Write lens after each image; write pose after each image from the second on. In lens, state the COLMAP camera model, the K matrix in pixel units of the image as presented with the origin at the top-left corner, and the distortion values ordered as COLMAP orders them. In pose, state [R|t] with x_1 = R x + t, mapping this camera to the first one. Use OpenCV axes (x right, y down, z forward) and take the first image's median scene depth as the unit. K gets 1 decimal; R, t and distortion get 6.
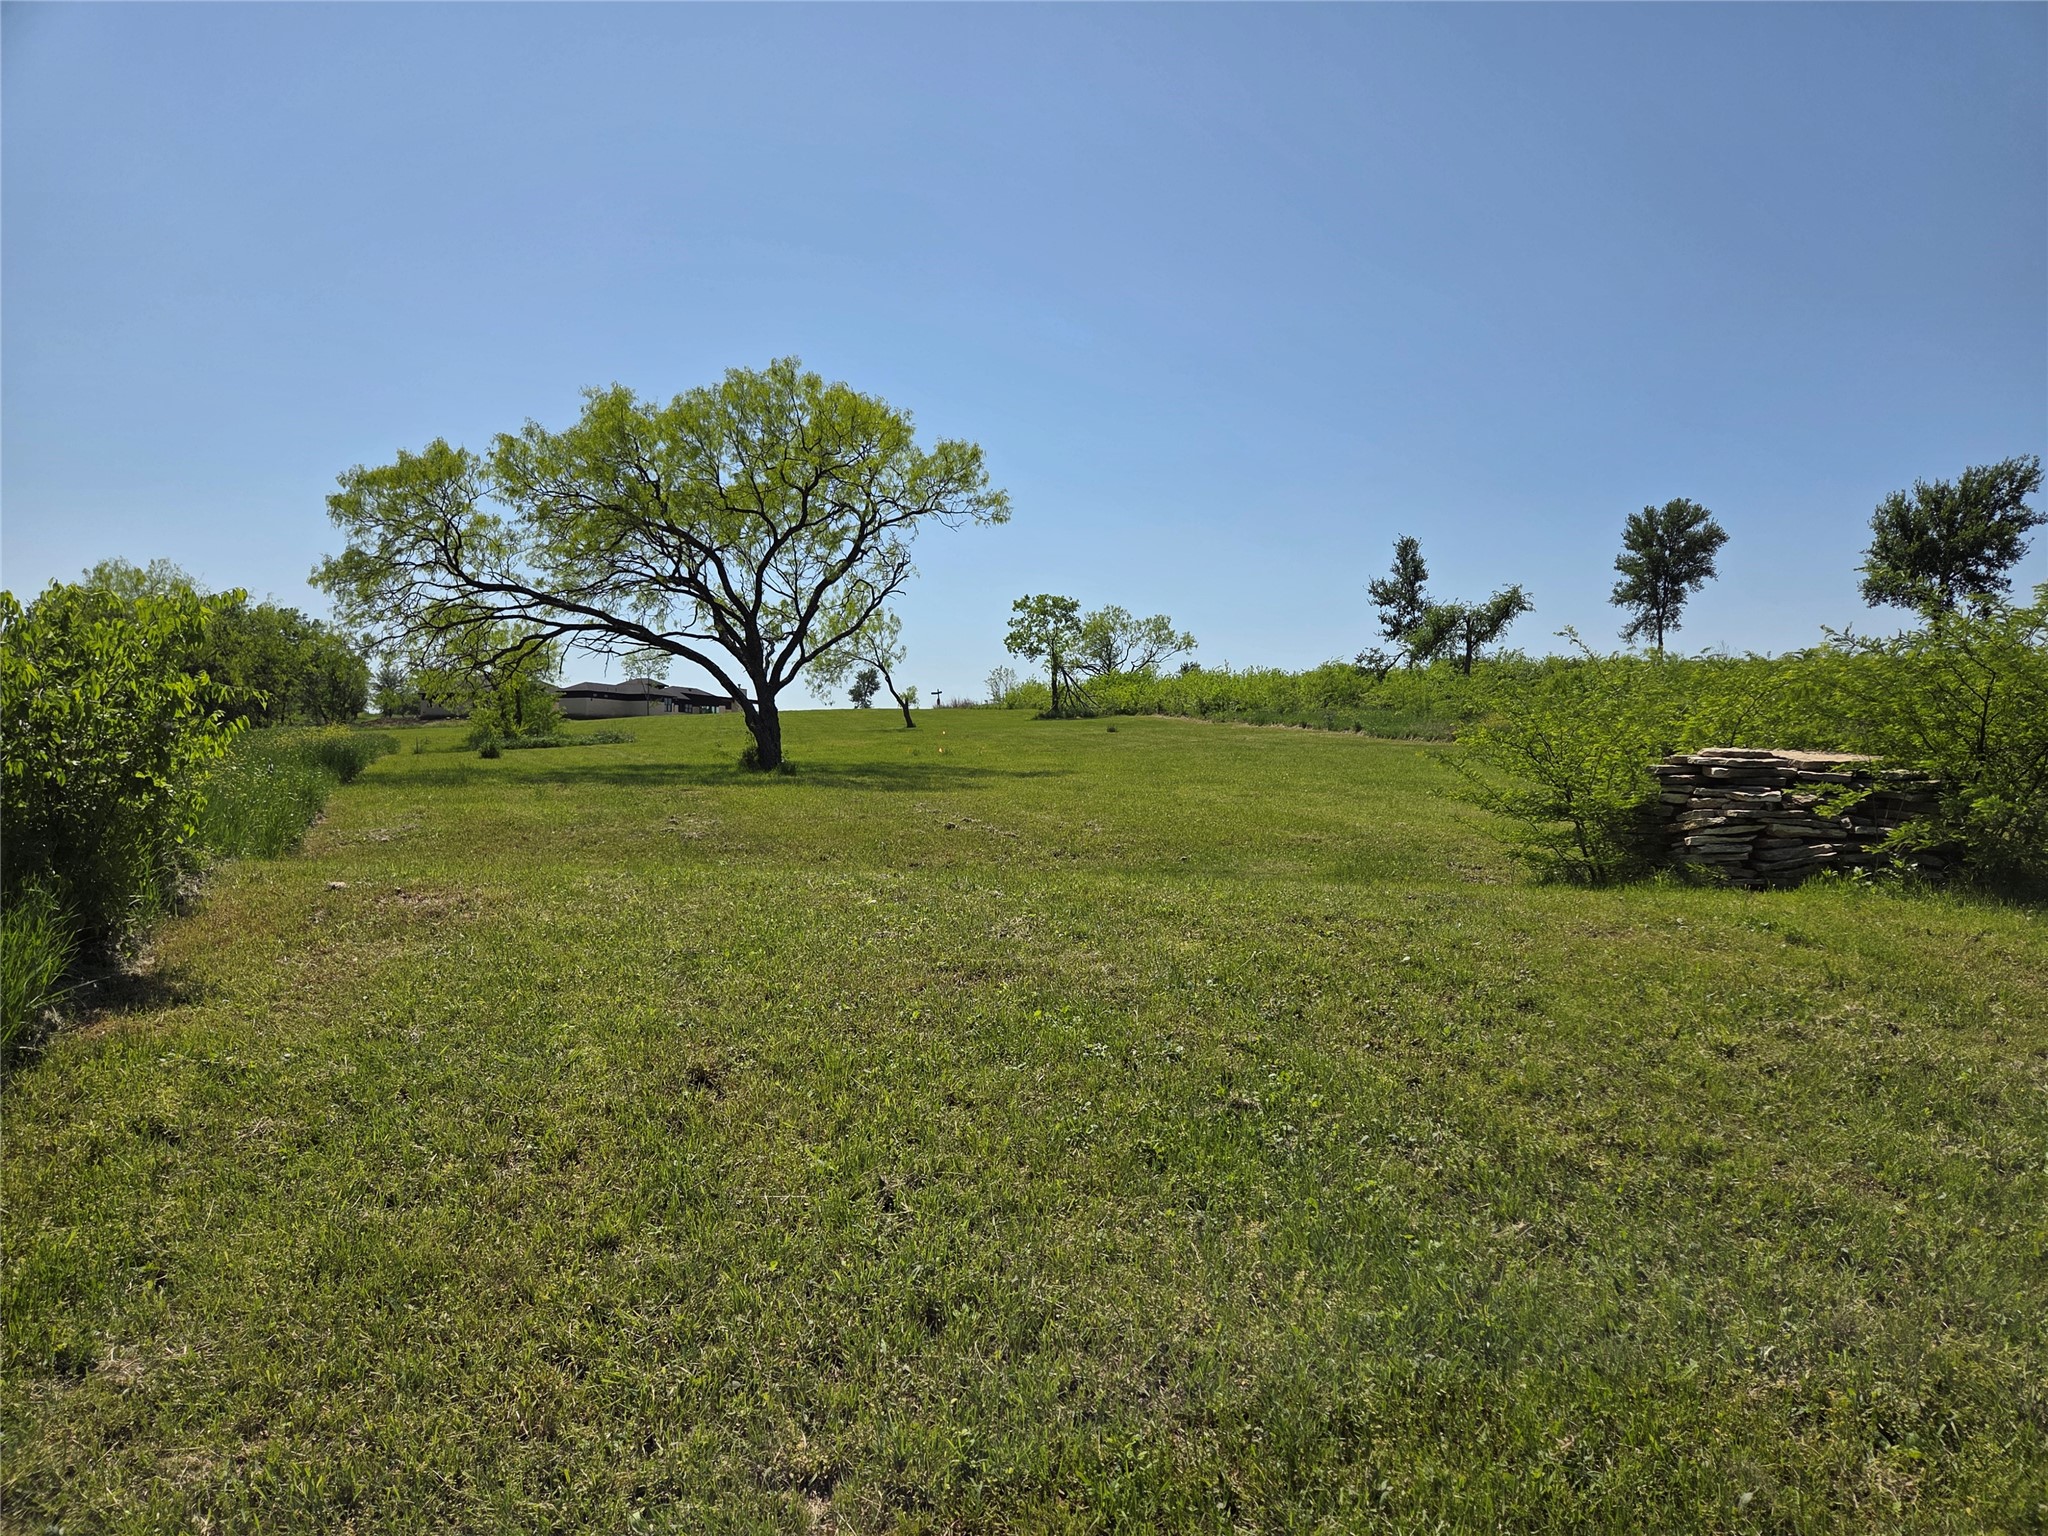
lens RADIAL K [[1383.3, 0, 1015.8], [0, 1383.3, 770.2], [0, 0, 1]] dist [0.063124, -0.060829]
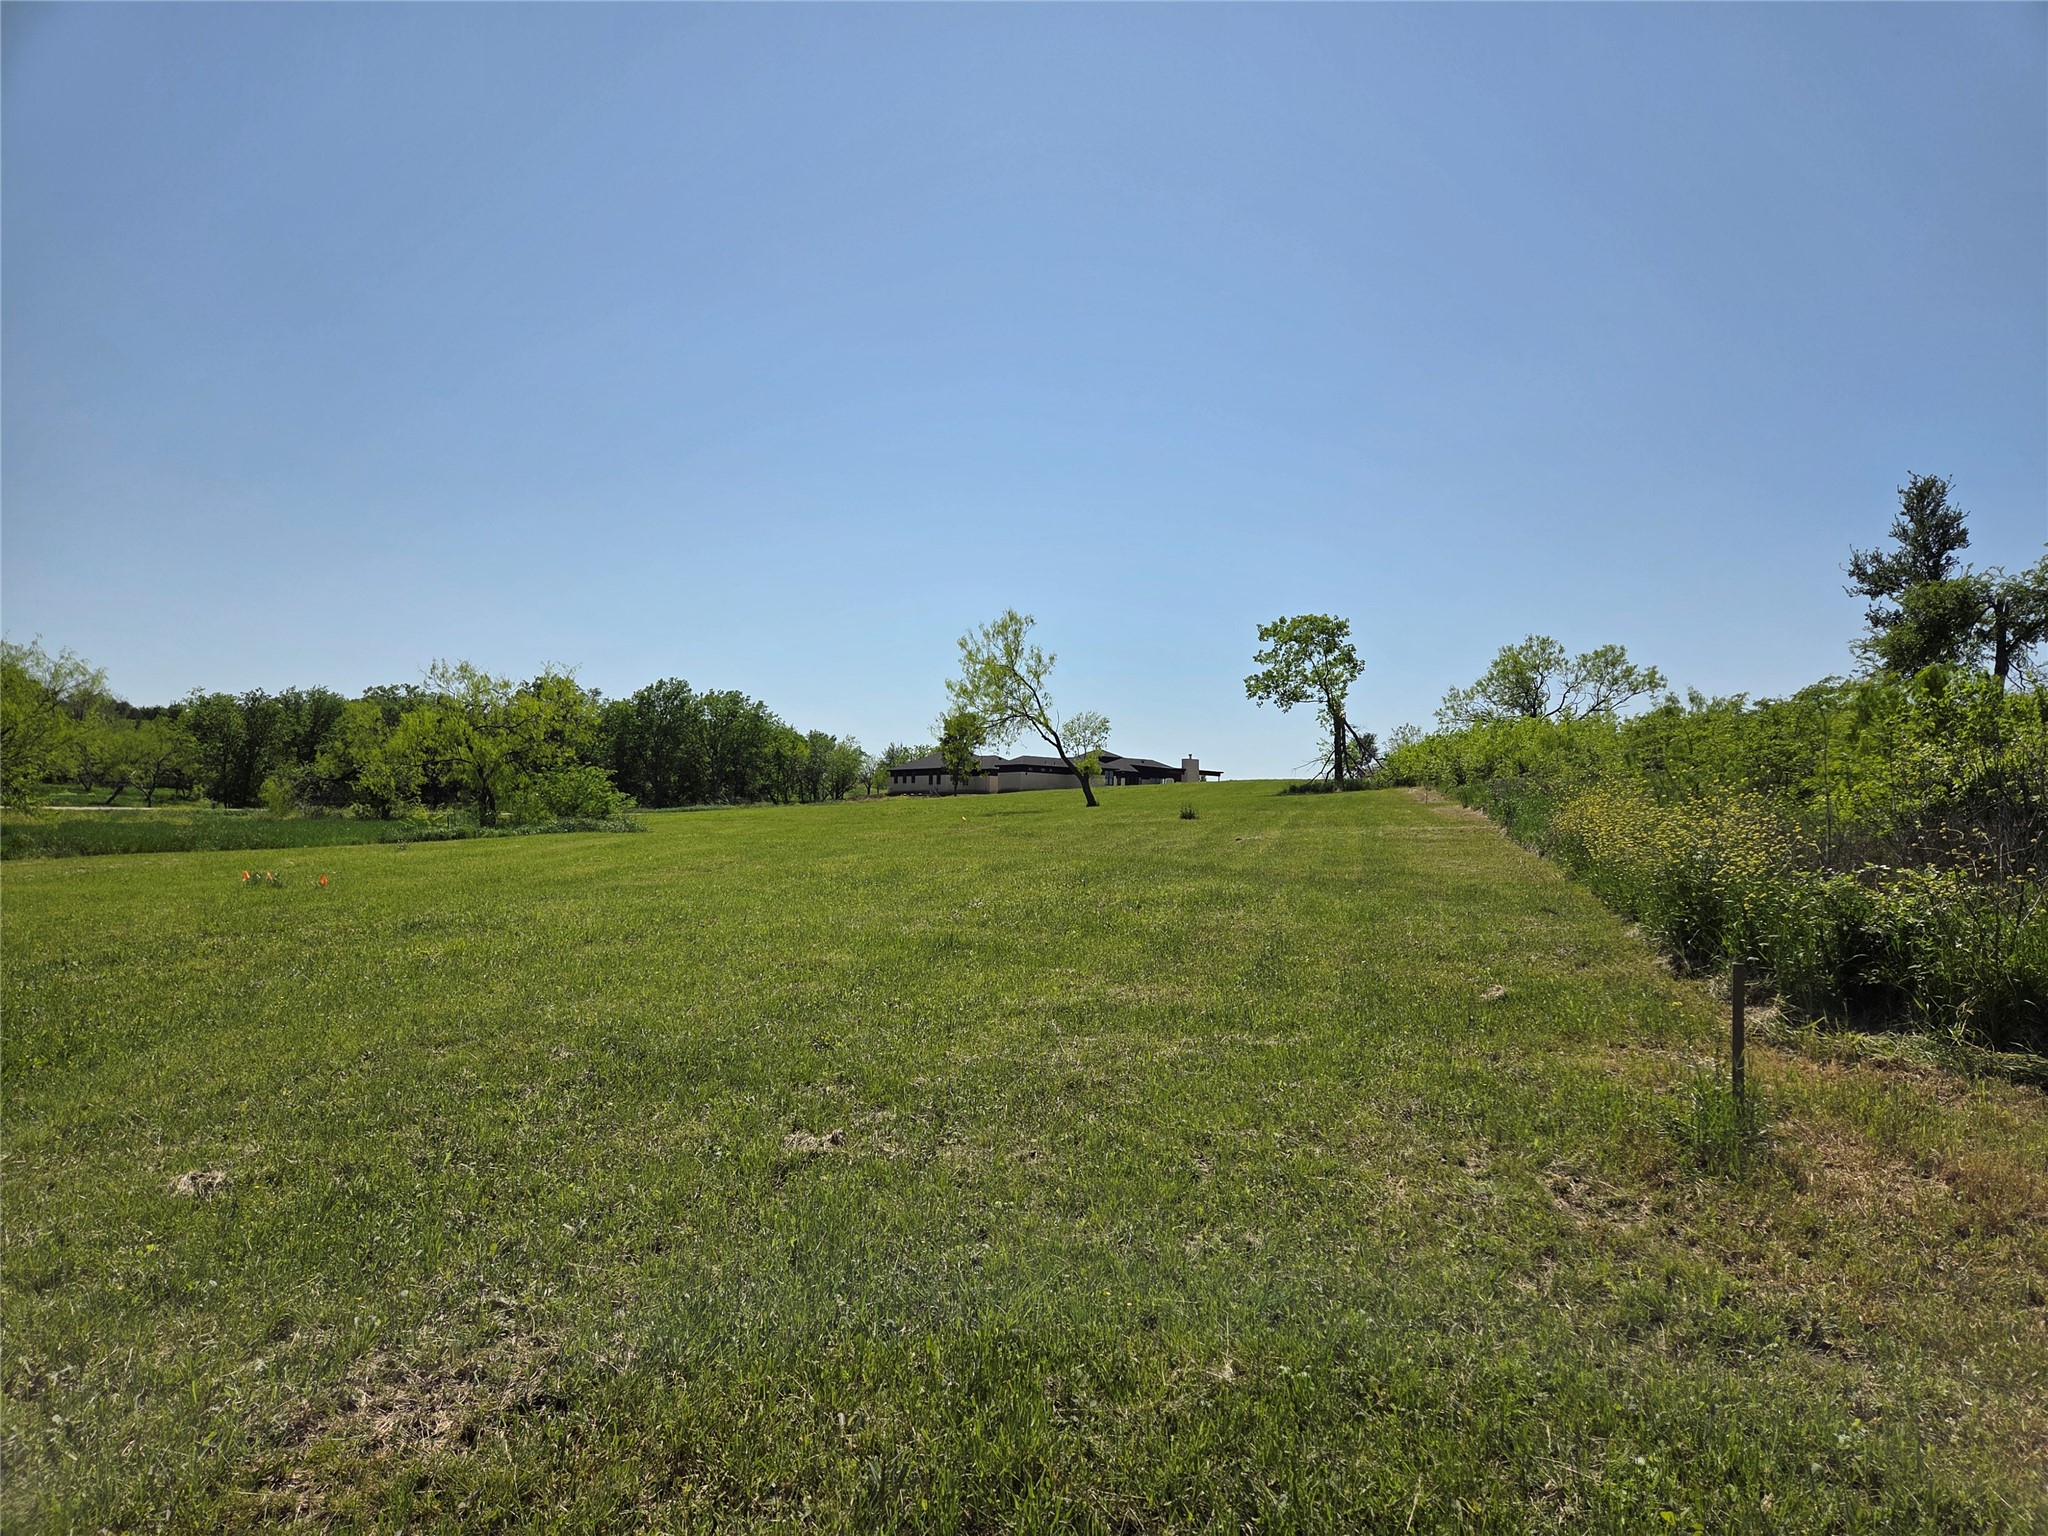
lens RADIAL K [[1359.7, 0, 1061.1], [0, 1359.7, 776.7], [0, 0, 1]] dist [0.068217, -0.060893]
pose [[0.912469, -0.013185, -0.408933, 0.187371], [-0.005902, 0.998952, -0.045378, -0.013926], [0.409103, 0.043819, 0.911435, 0.331518]]
